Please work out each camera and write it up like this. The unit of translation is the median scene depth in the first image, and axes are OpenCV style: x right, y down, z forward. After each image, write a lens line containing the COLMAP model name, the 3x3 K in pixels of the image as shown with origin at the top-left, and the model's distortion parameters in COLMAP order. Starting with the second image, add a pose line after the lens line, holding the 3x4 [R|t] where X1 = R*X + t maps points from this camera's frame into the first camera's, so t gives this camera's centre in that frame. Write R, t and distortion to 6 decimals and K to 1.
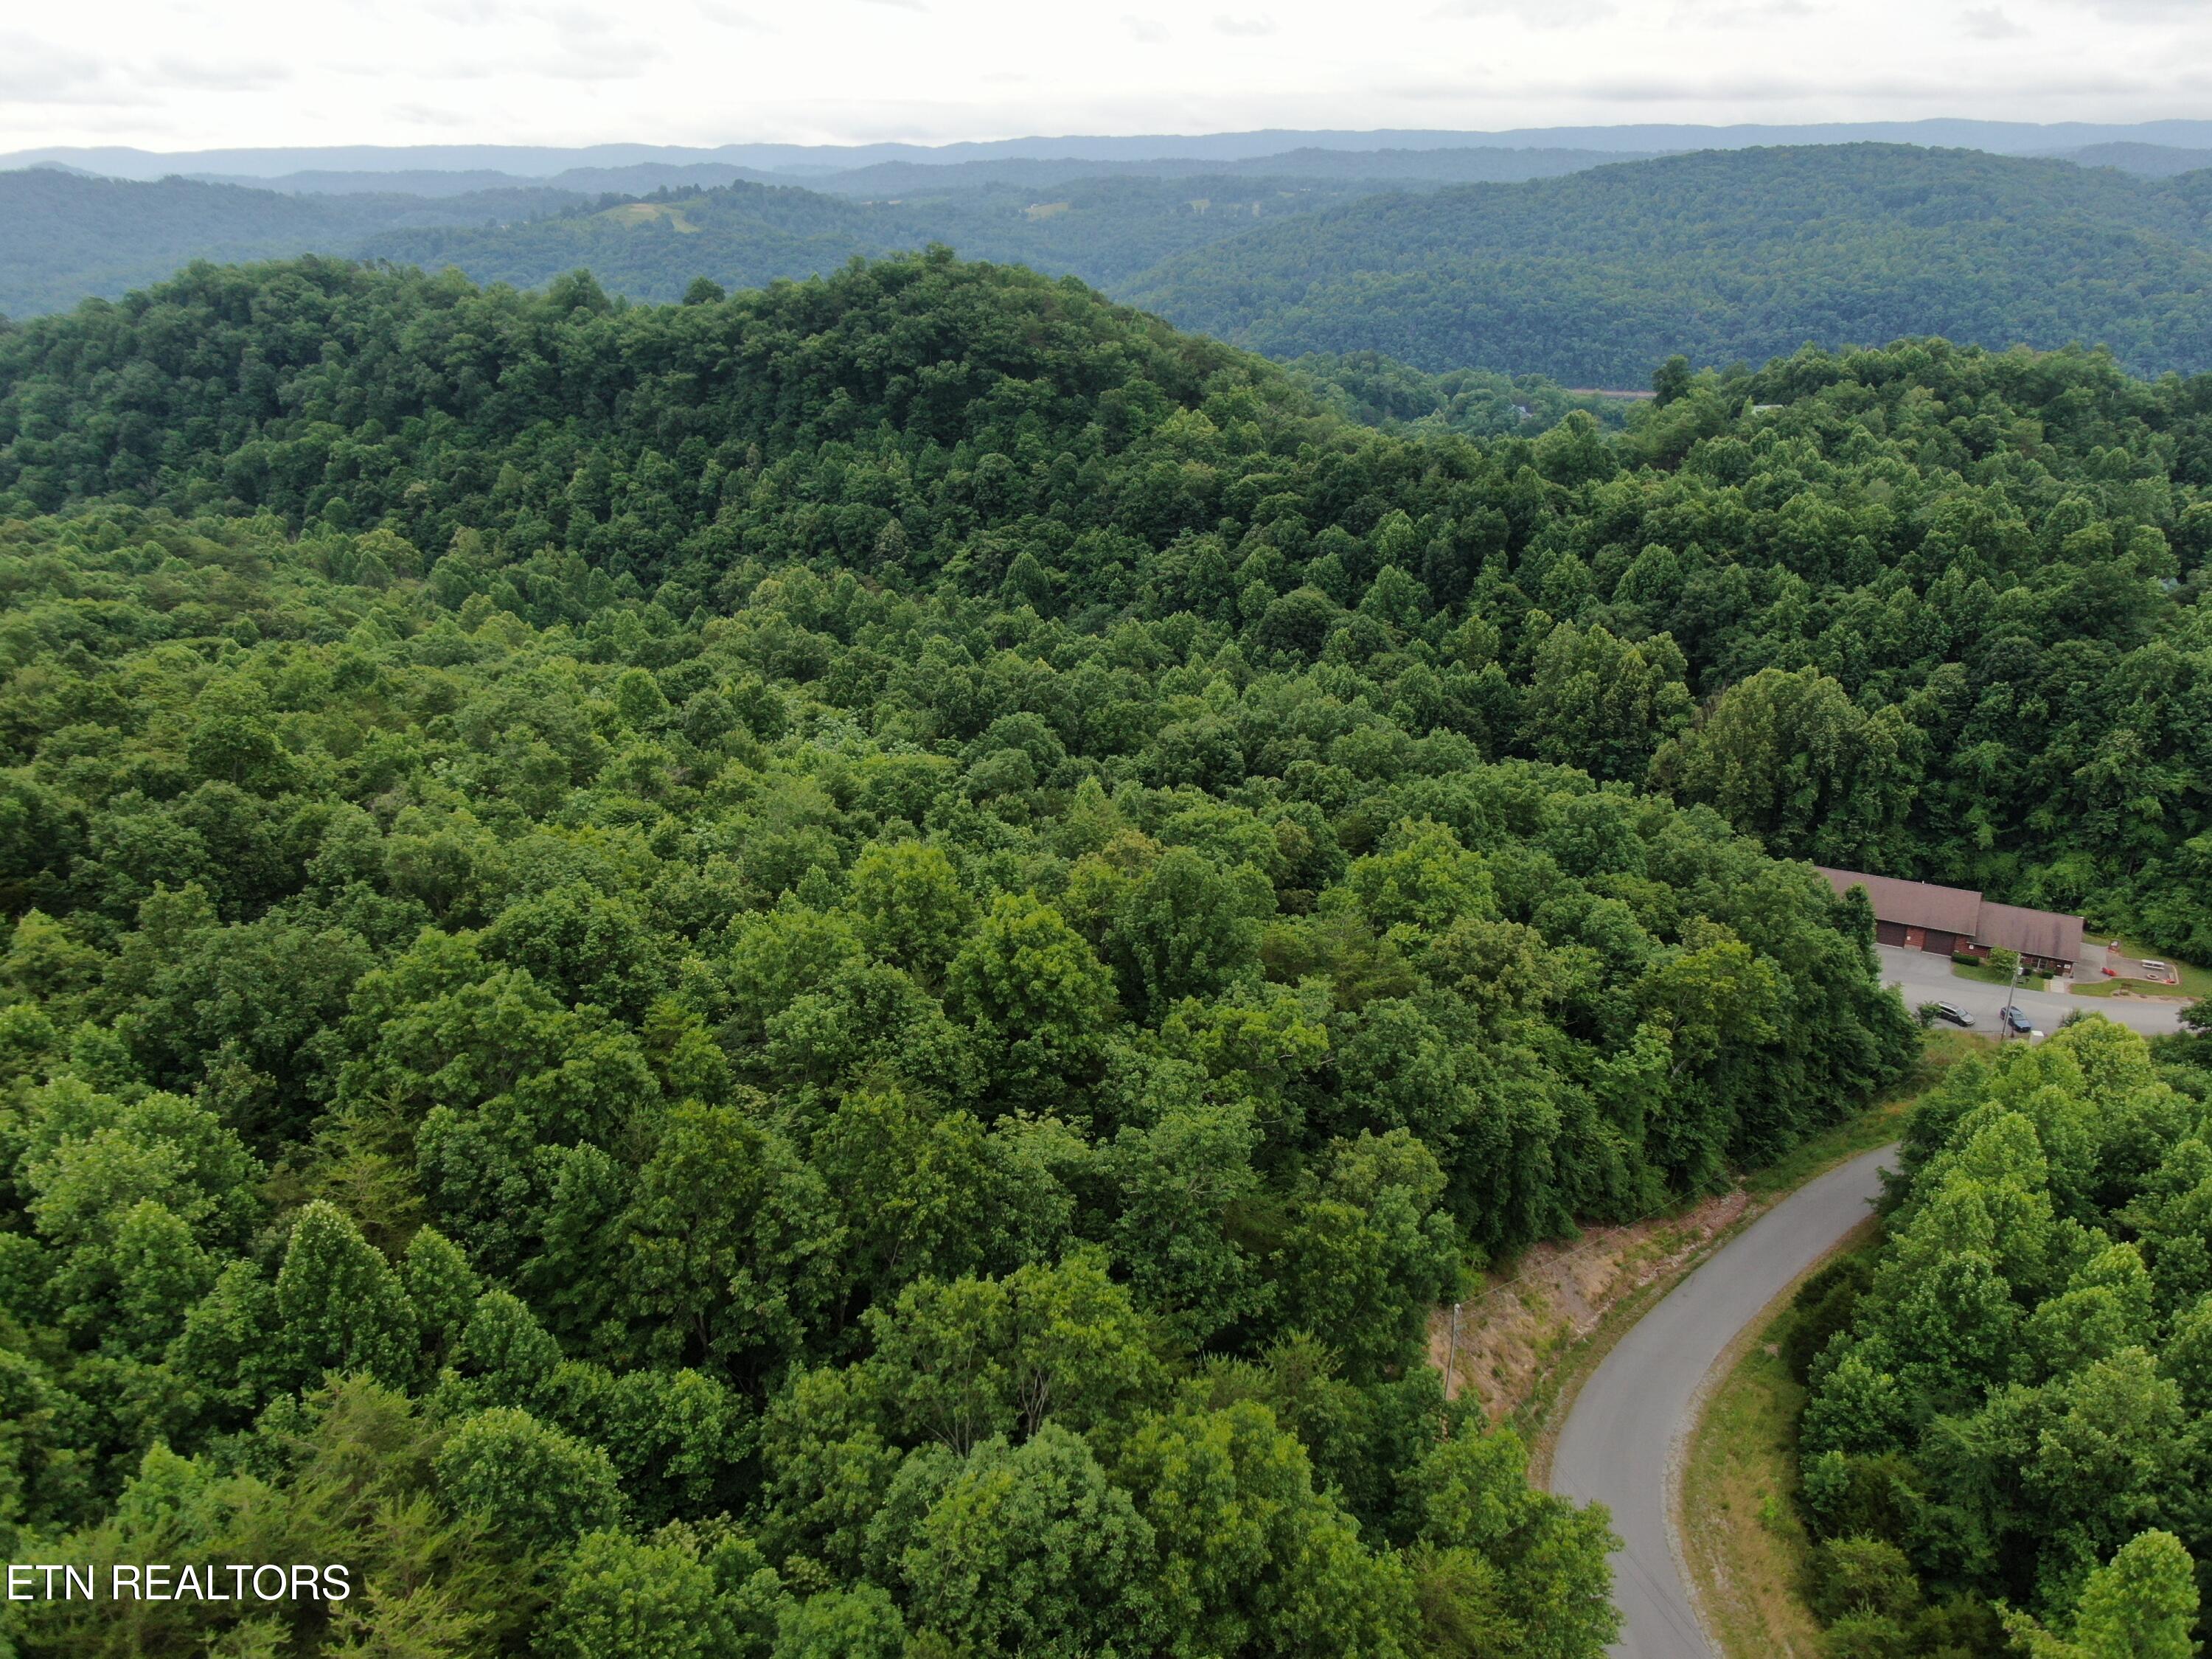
lens RADIAL K [[1601.4, 0, 1109.6], [0, 1601.4, 824.8], [0, 0, 1]] dist [-0.011526, 0.003499]
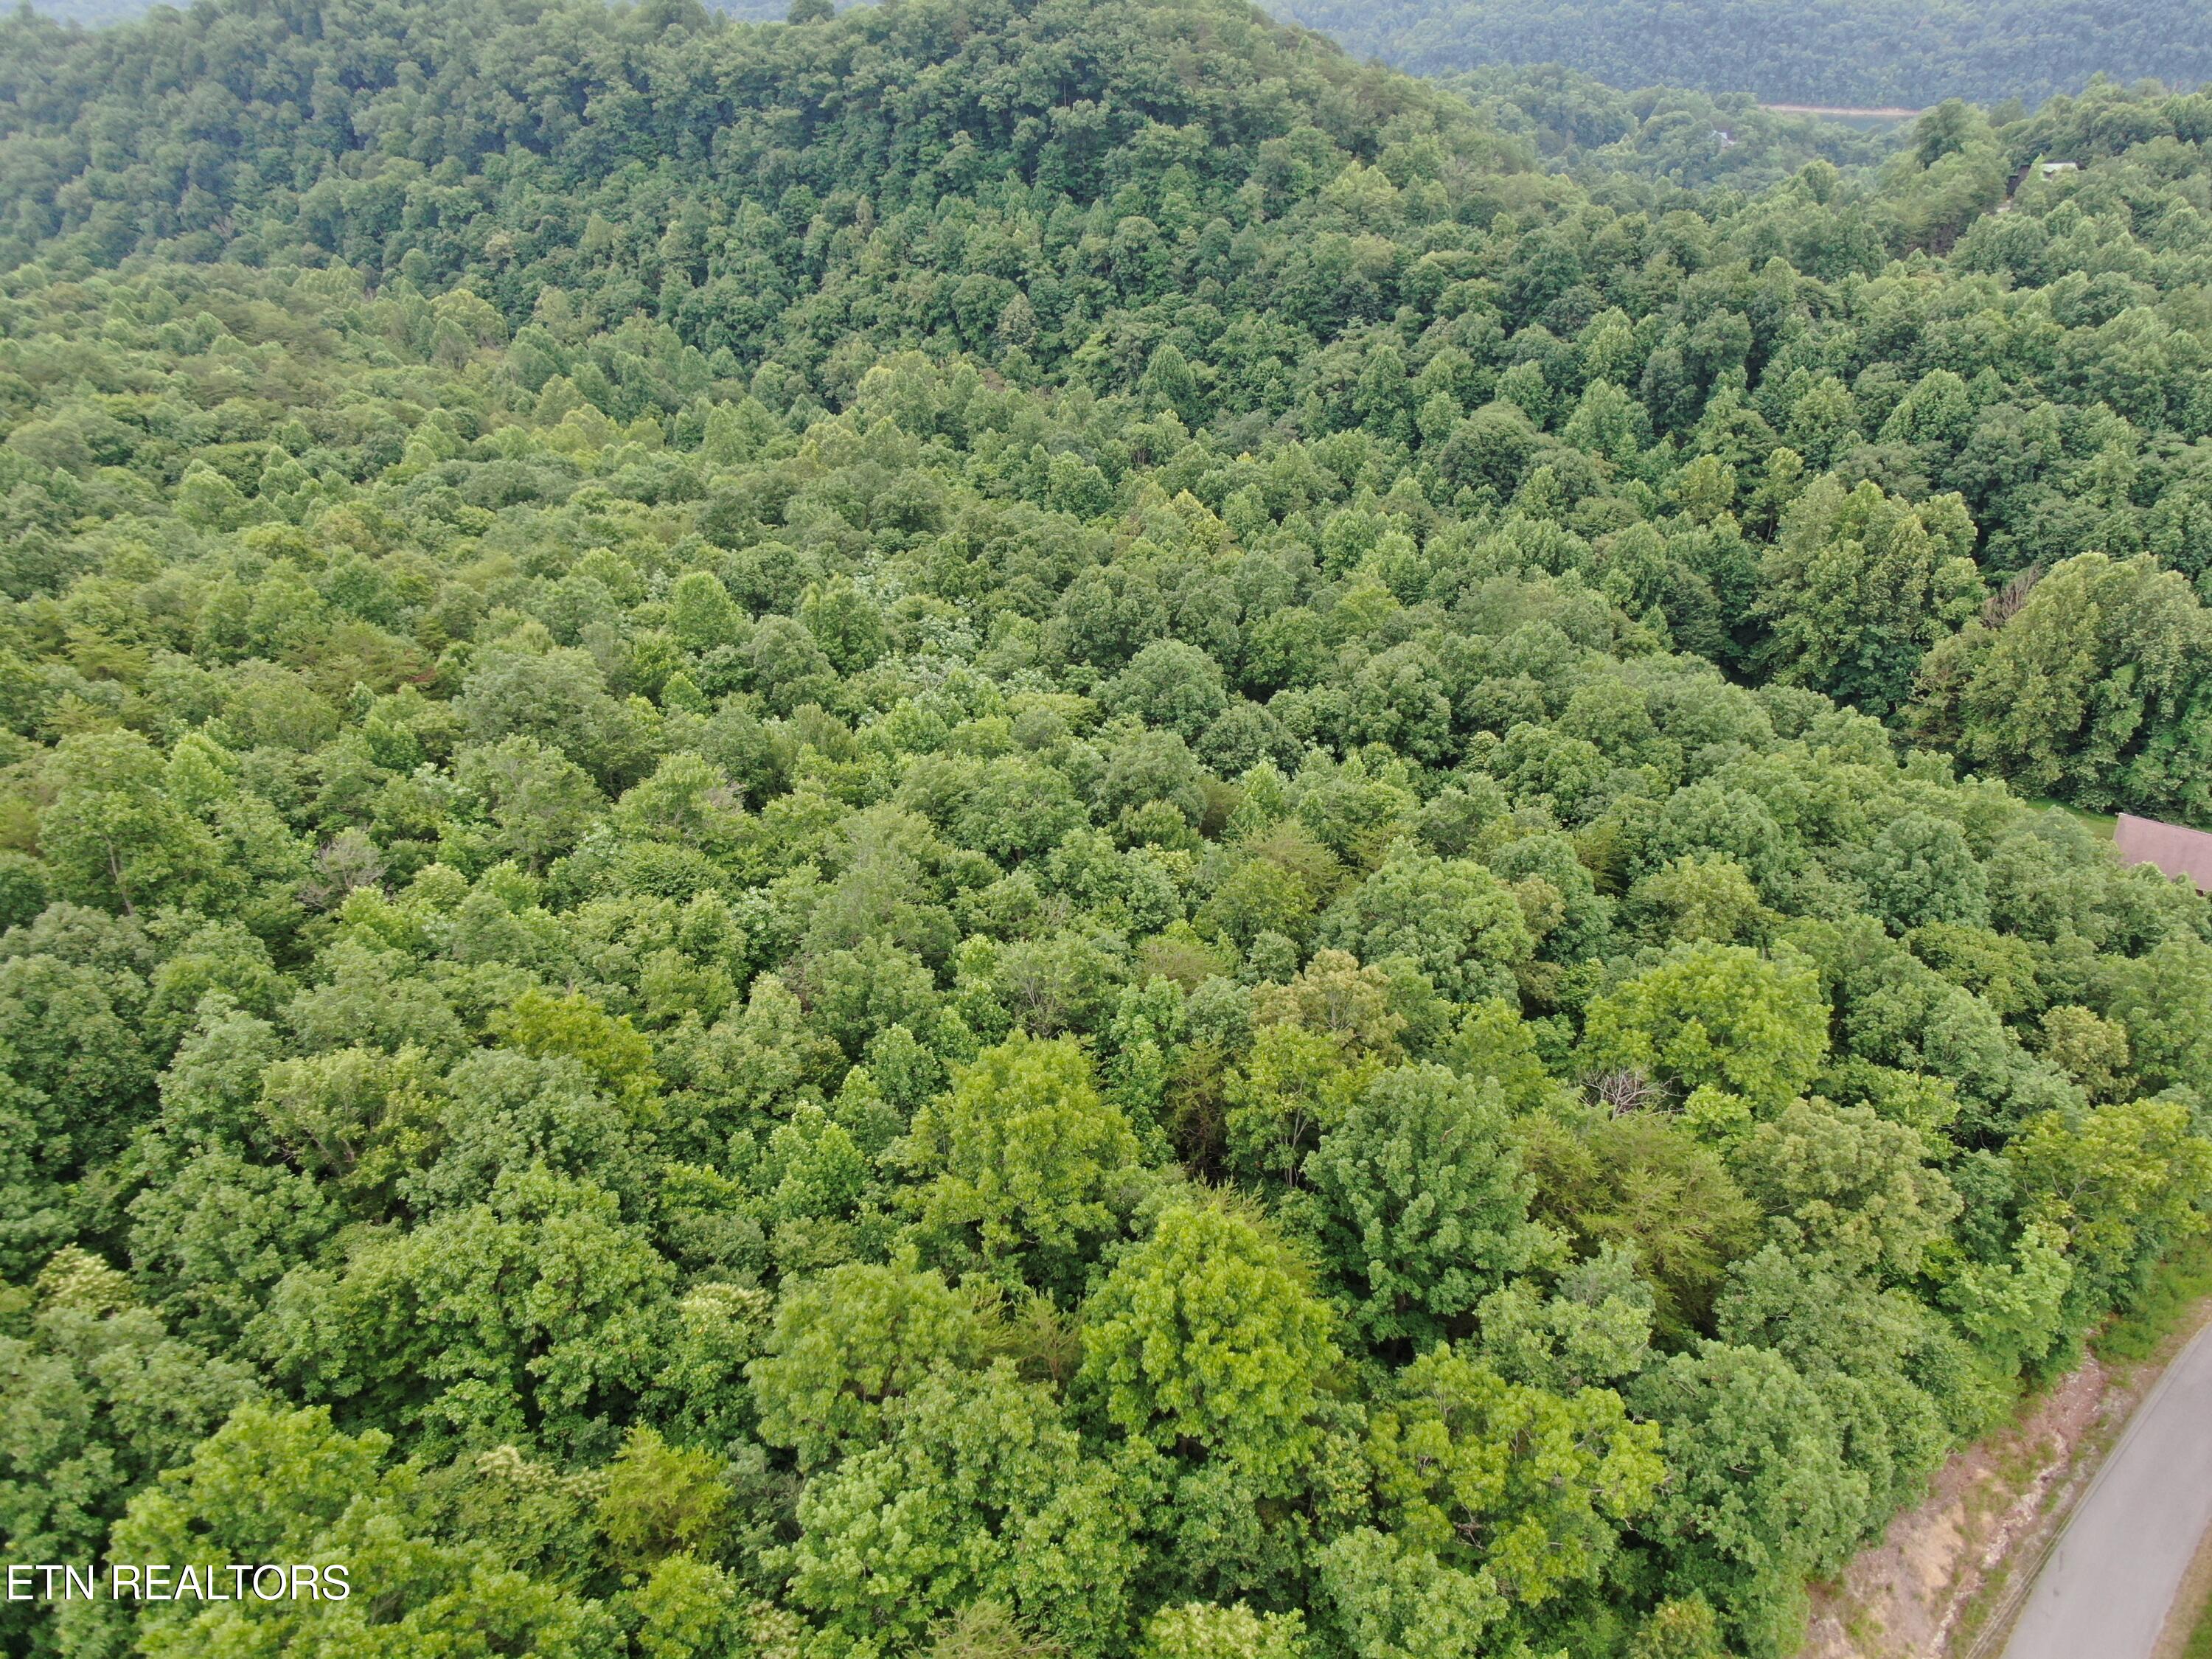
lens RADIAL K [[1601.4, 0, 1111.1], [0, 1601.4, 825.7], [0, 0, 1]] dist [-0.011526, 0.003499]
pose [[0.996808, 0.039767, -0.069231, -0.013455], [-0.027701, 0.985525, 0.167249, -0.055990], [0.074880, -0.164798, 0.983481, 0.099170]]
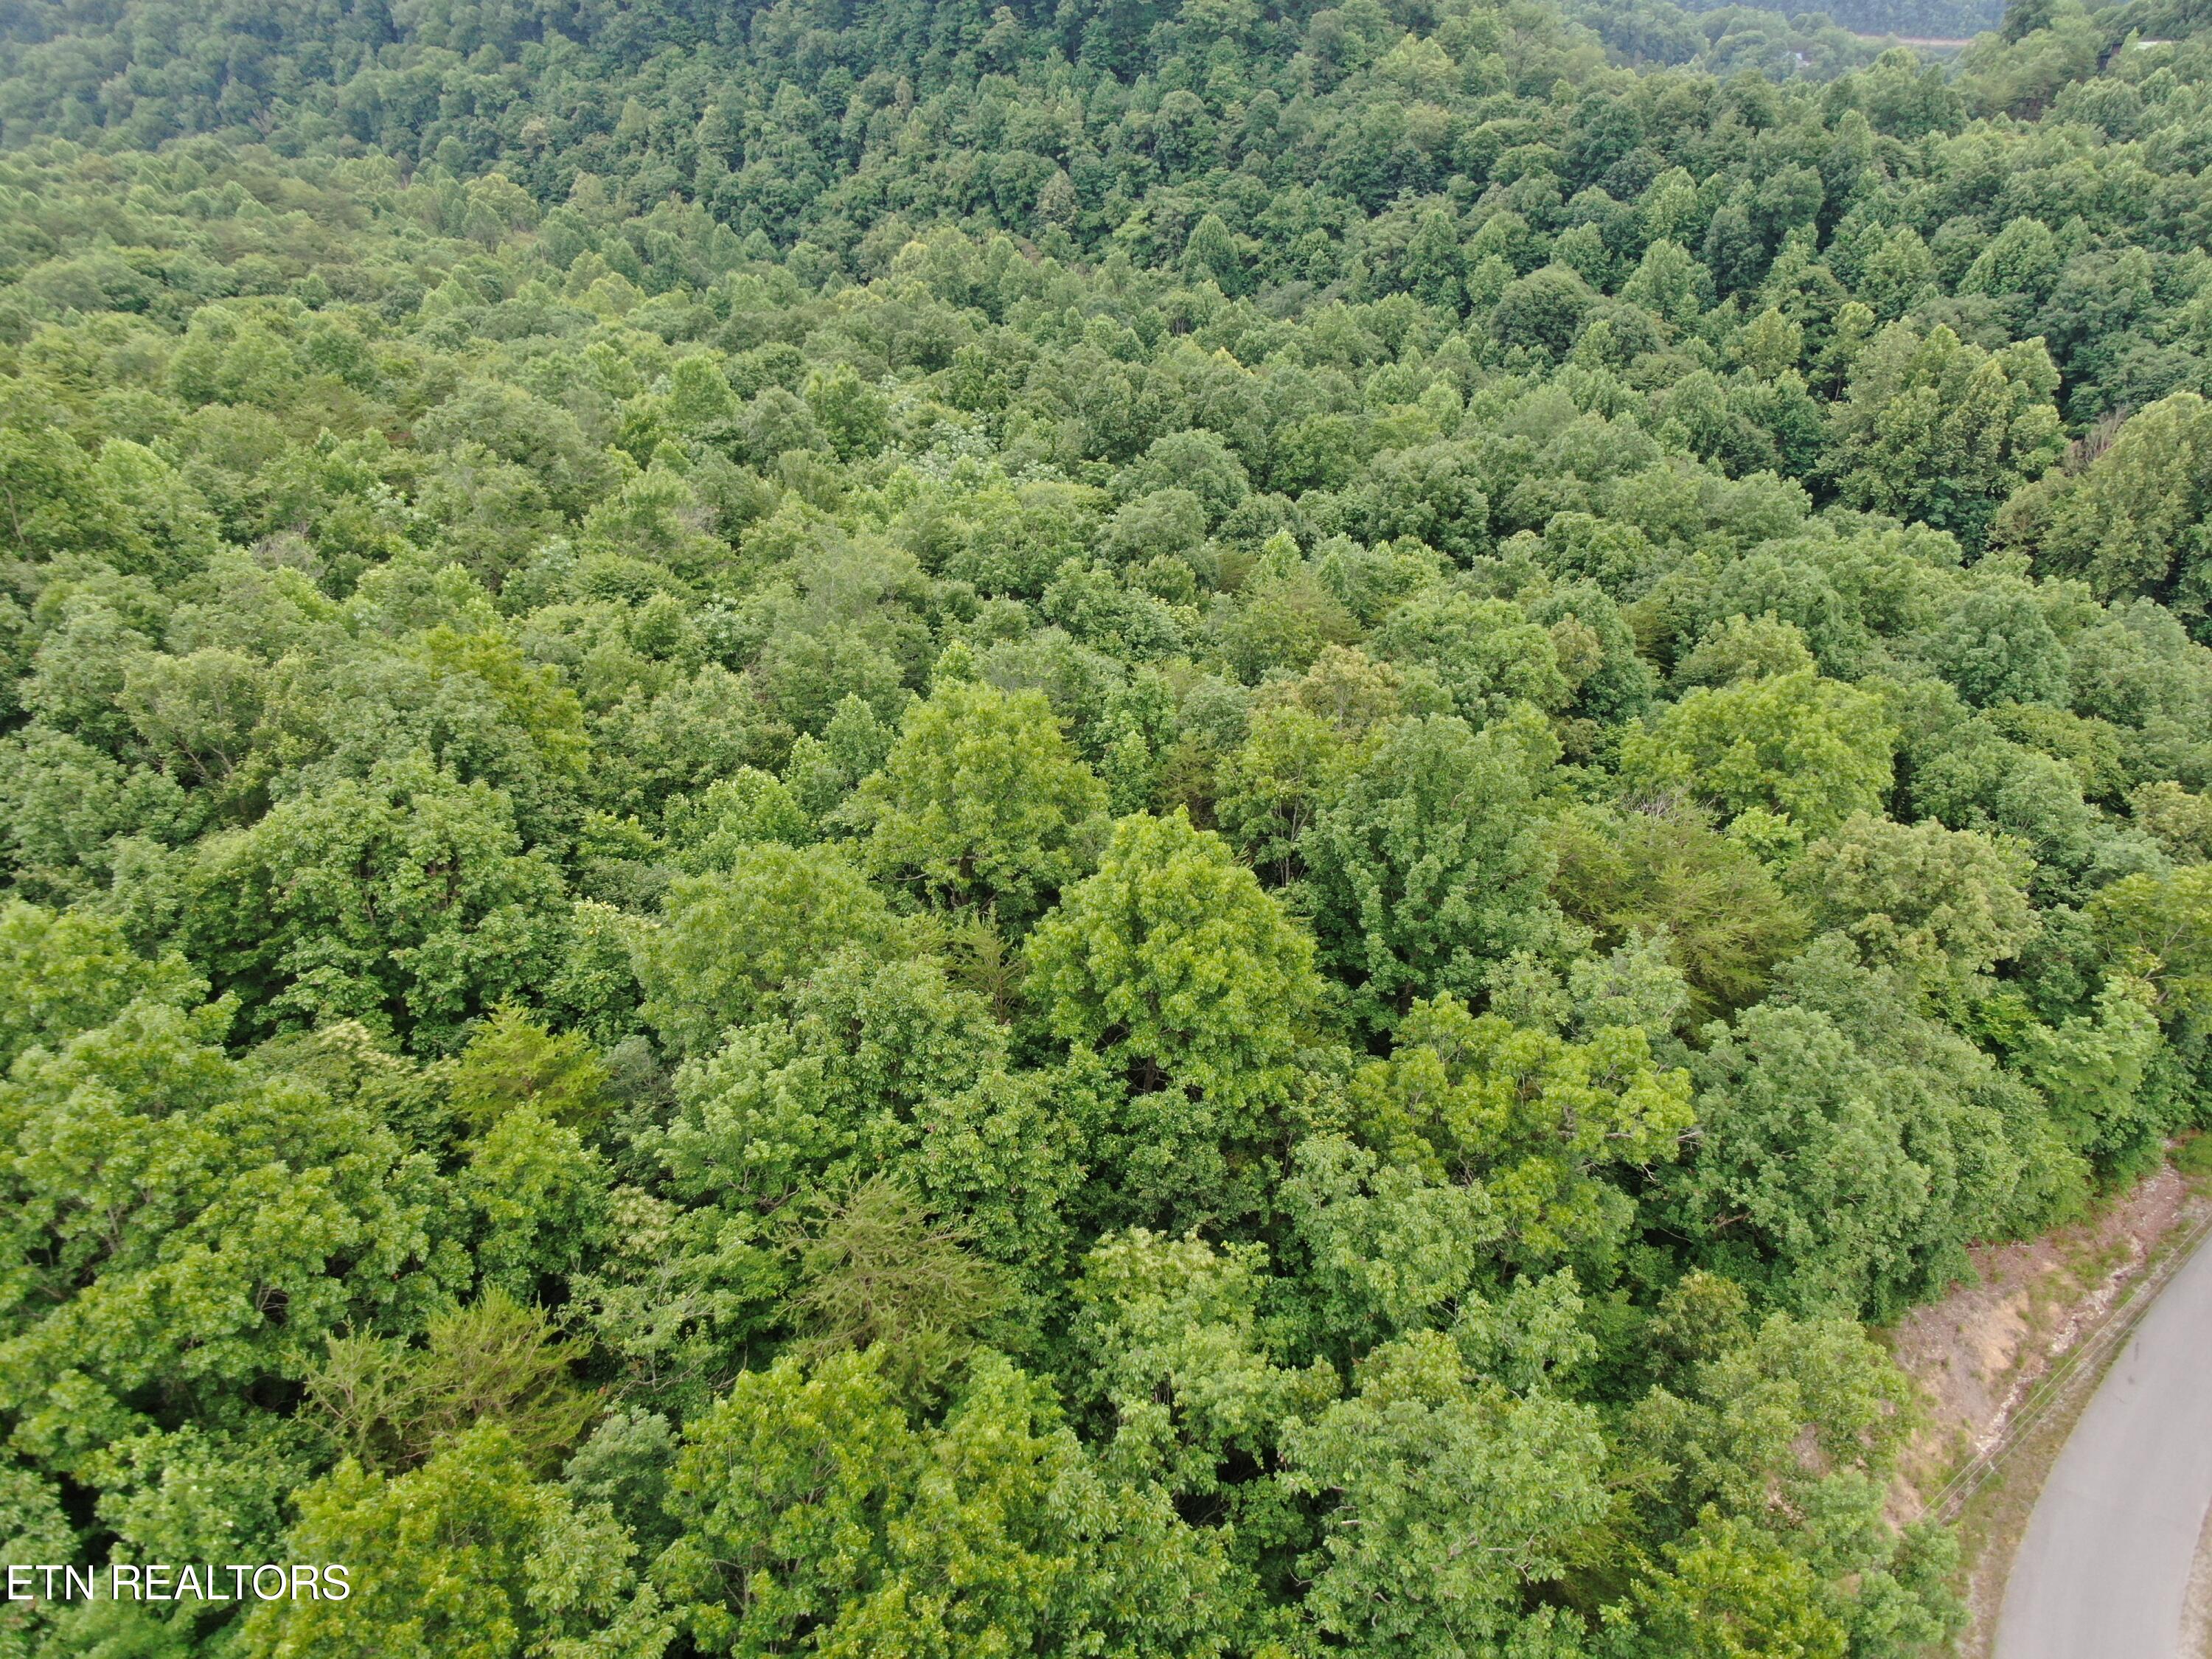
lens RADIAL K [[1601.4, 0, 1110.6], [0, 1601.4, 824.8], [0, 0, 1]] dist [-0.011526, 0.003499]
pose [[0.993481, 0.057793, -0.098264, -0.004582], [-0.037967, 0.980501, 0.192810, -0.015784], [0.107491, -0.187823, 0.976303, 0.114333]]
